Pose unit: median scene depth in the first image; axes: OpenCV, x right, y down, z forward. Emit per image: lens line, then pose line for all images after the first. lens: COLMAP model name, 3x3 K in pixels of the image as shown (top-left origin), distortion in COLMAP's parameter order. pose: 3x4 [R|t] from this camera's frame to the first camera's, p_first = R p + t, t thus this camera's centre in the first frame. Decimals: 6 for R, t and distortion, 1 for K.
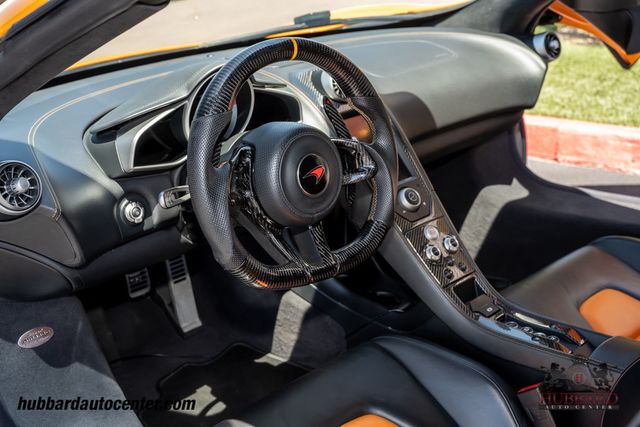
lens RADIAL K [[724.9, 0, 320.0], [0, 724.9, 213.5], [0, 0, 1]] dist [0.002807, 0.003309]
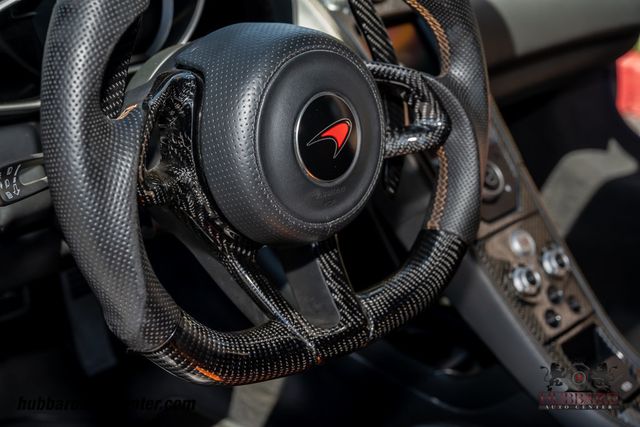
lens RADIAL K [[853.7, 0, 320.0], [0, 853.7, 213.5], [0, 0, 1]] dist [0.000973, -0.002697]
pose [[0.998914, 0.025500, 0.038991, -0.033004], [-0.027647, 0.998072, 0.055565, -0.033771], [-0.037499, -0.056583, 0.997693, 0.431792]]
